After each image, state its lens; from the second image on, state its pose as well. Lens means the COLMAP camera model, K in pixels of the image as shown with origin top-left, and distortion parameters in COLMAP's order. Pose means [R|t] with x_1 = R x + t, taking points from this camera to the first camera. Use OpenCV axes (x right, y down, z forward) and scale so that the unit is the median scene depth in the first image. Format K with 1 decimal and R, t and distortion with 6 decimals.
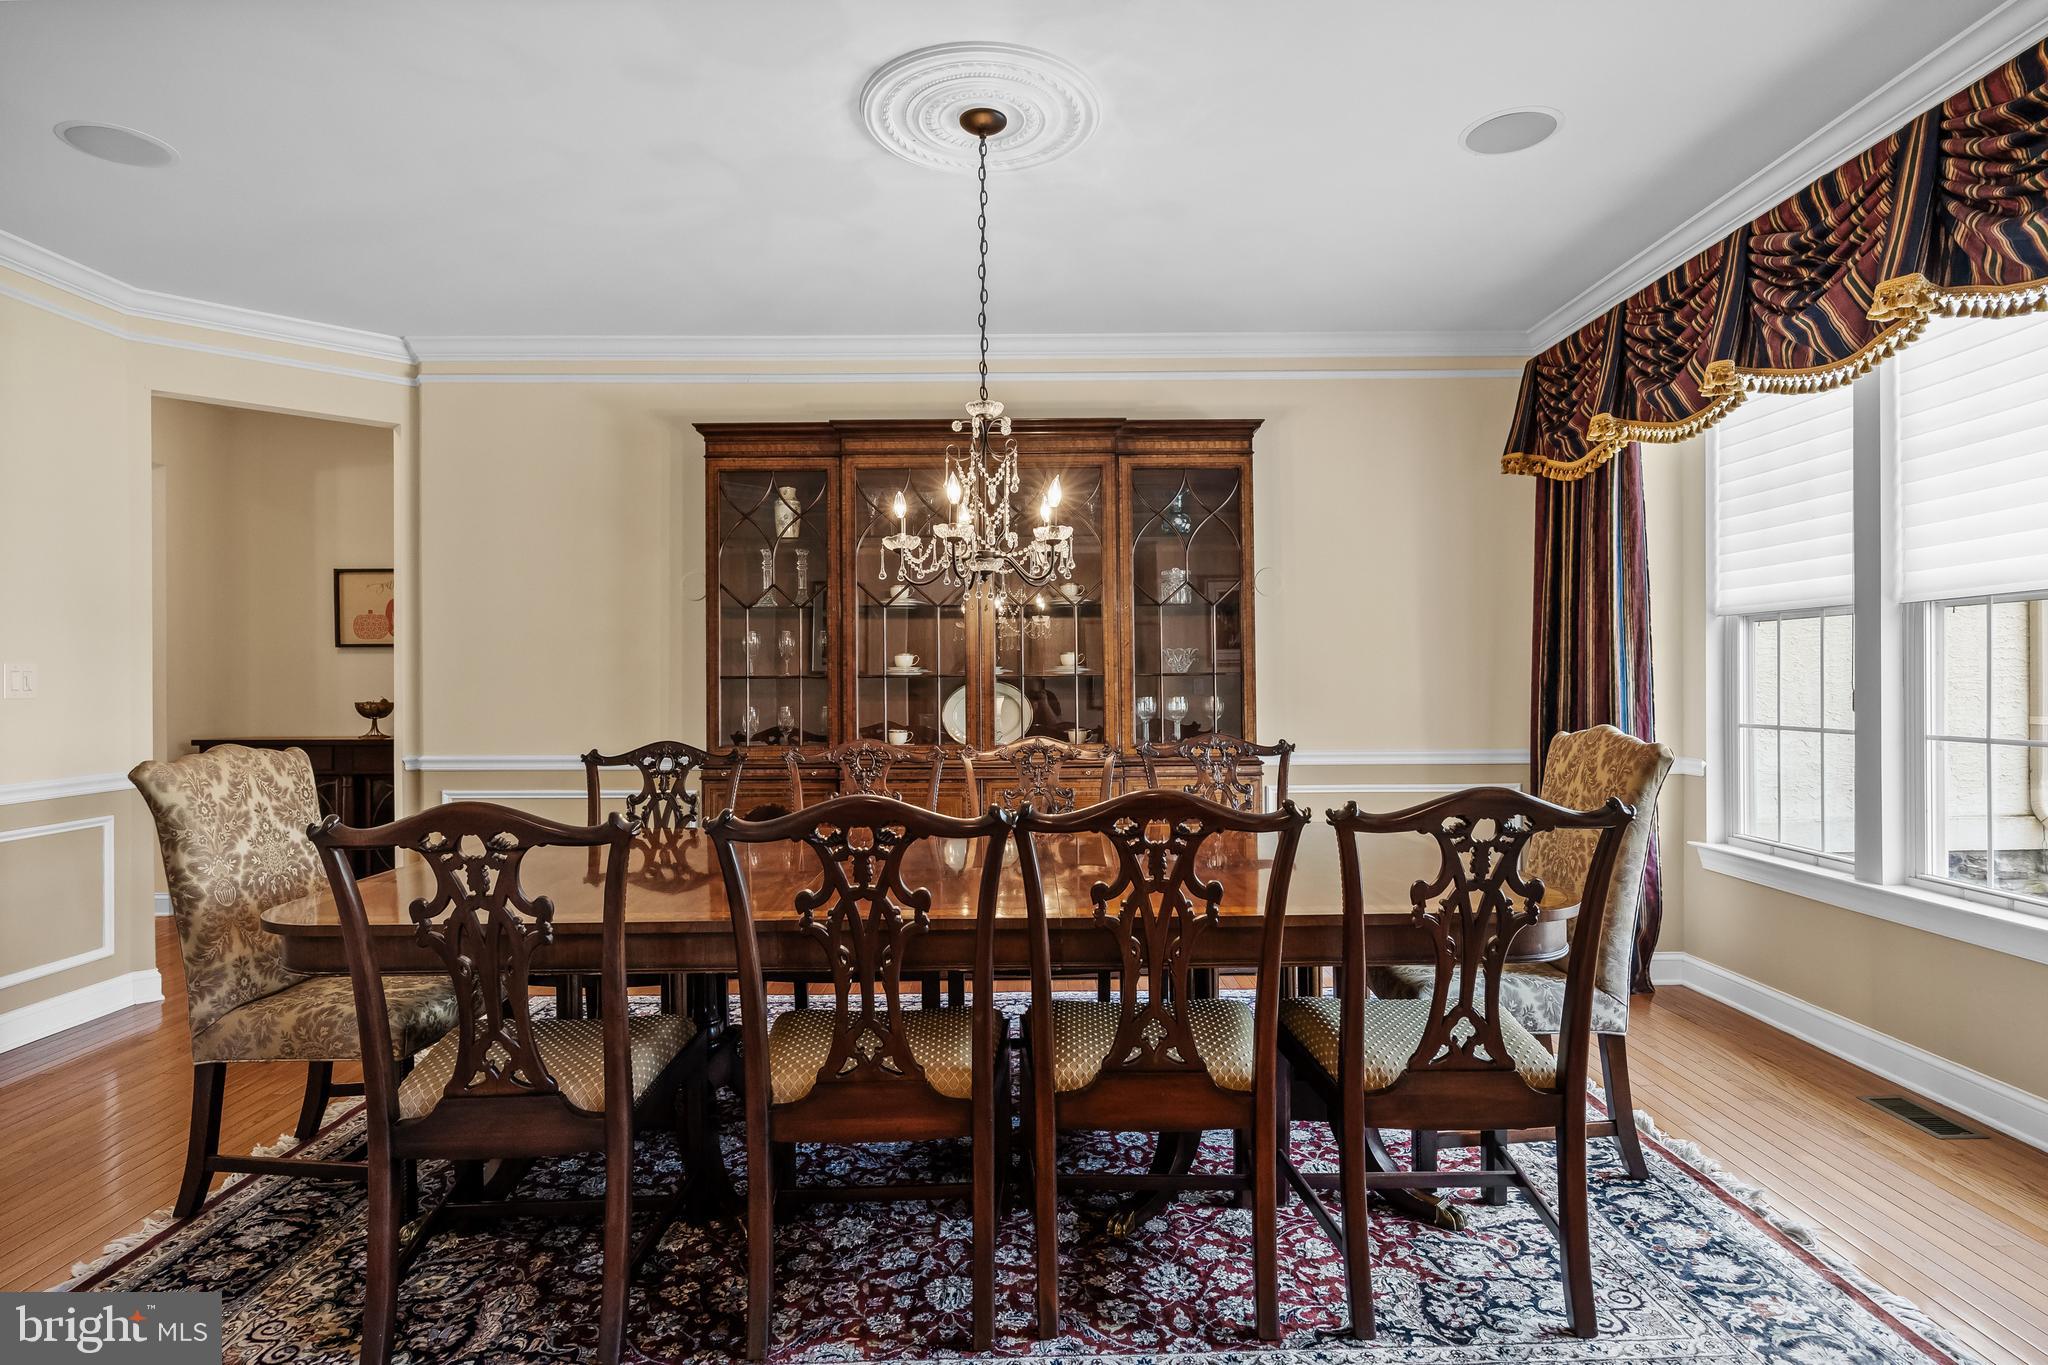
lens RADIAL K [[1054.0, 0, 1032.1], [0, 1054.0, 680.2], [0, 0, 1]] dist [-0.010440, 0.000175]
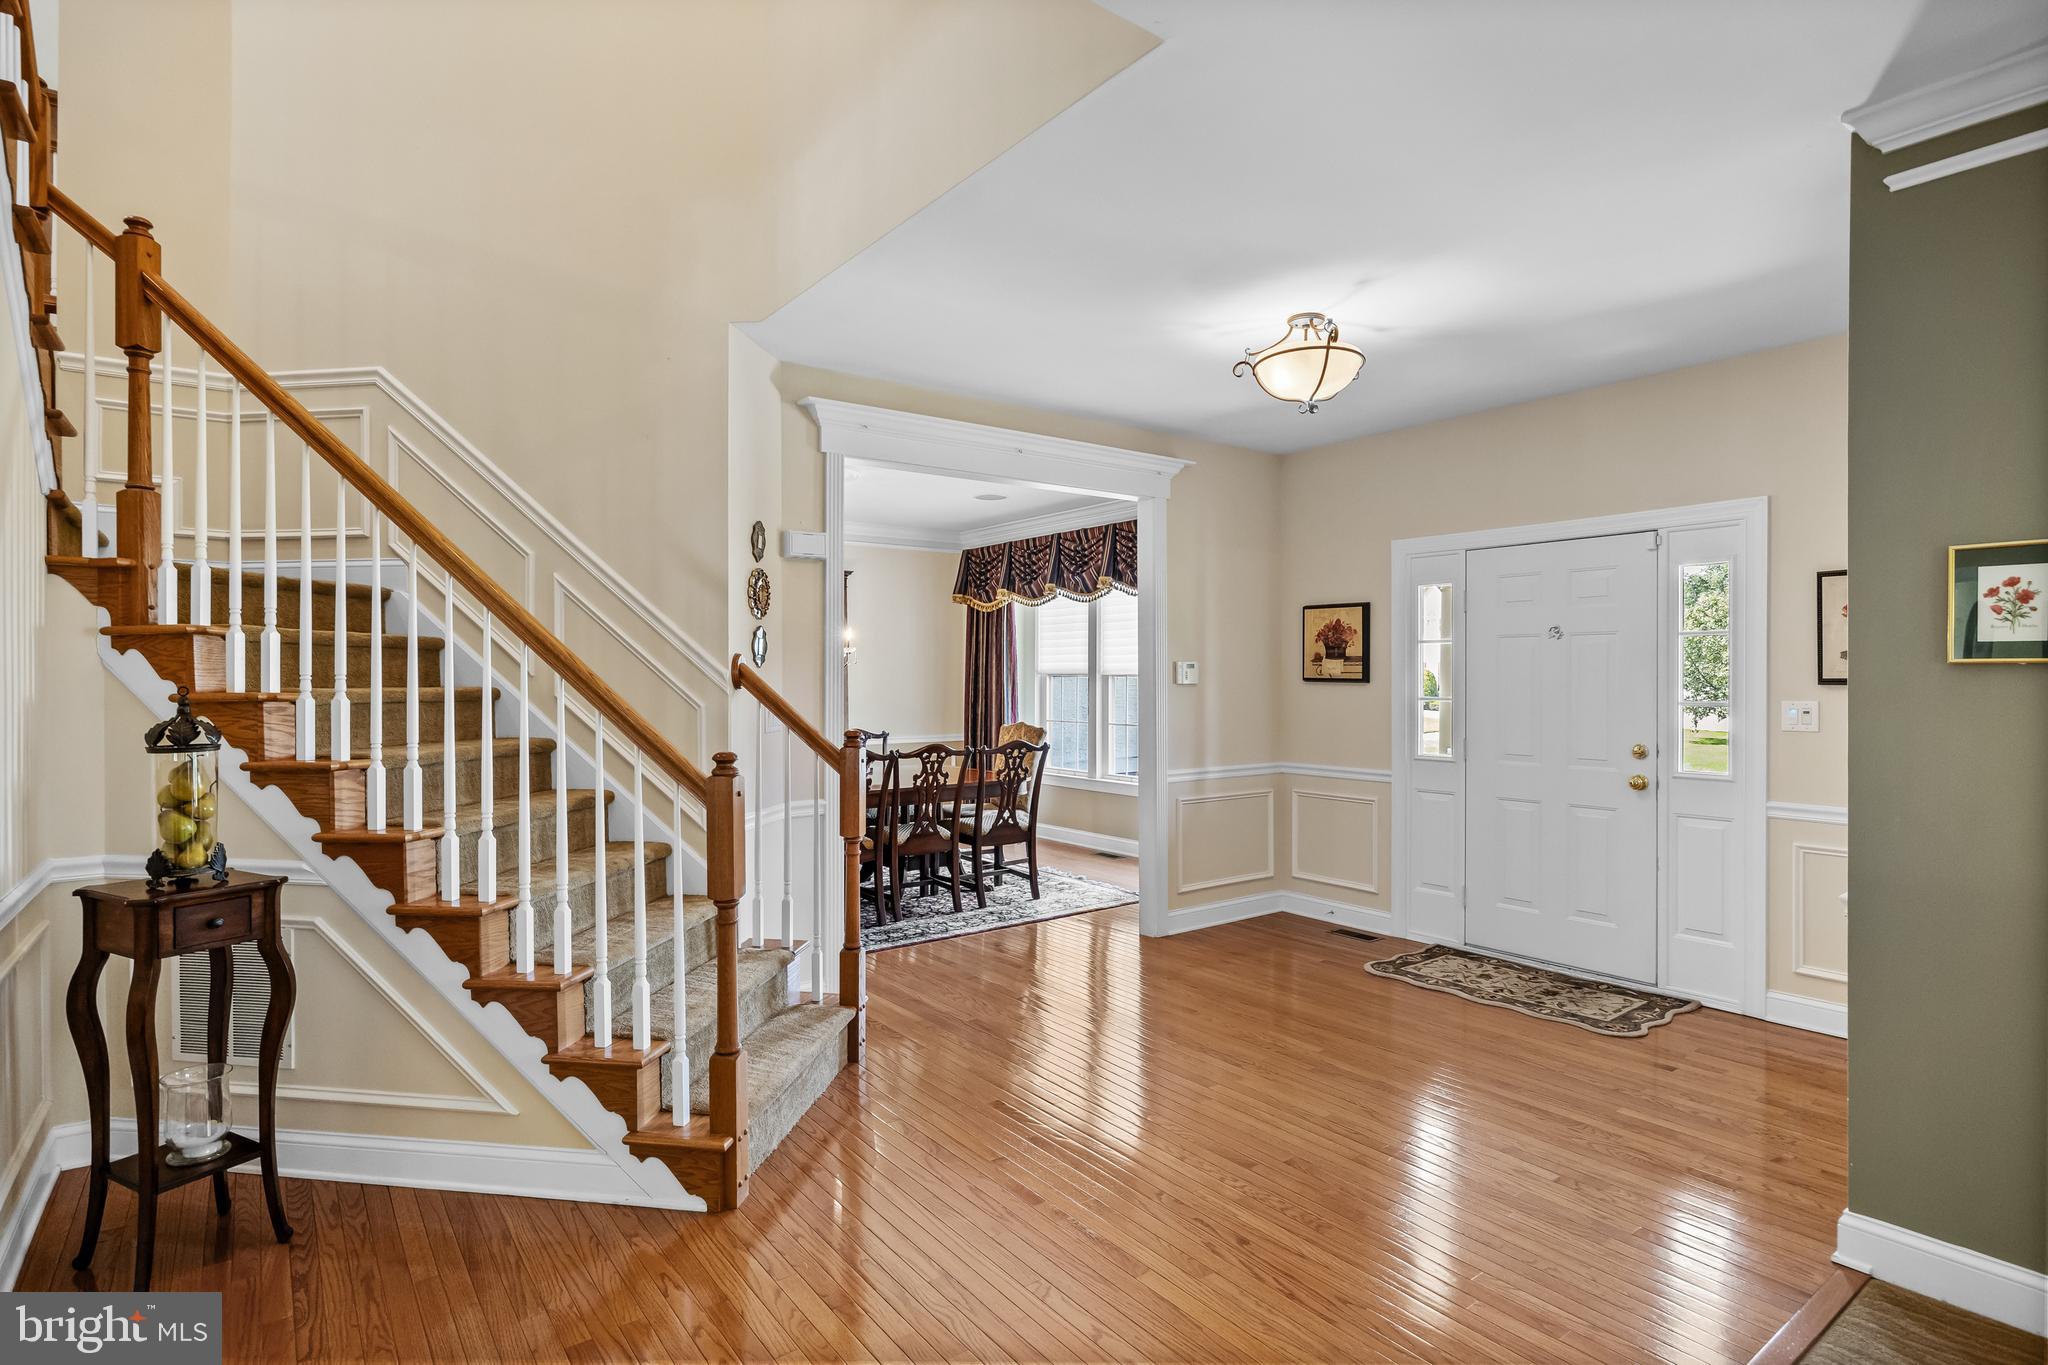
lens RADIAL K [[1054.0, 0, 1019.9], [0, 1054.0, 684.1], [0, 0, 1]] dist [-0.010440, 0.000175]
pose [[0.802153, 0.003266, 0.597109, -0.957201], [-0.004645, 0.999989, 0.000771, -0.049841], [-0.597100, -0.003392, 0.802160, -1.049340]]
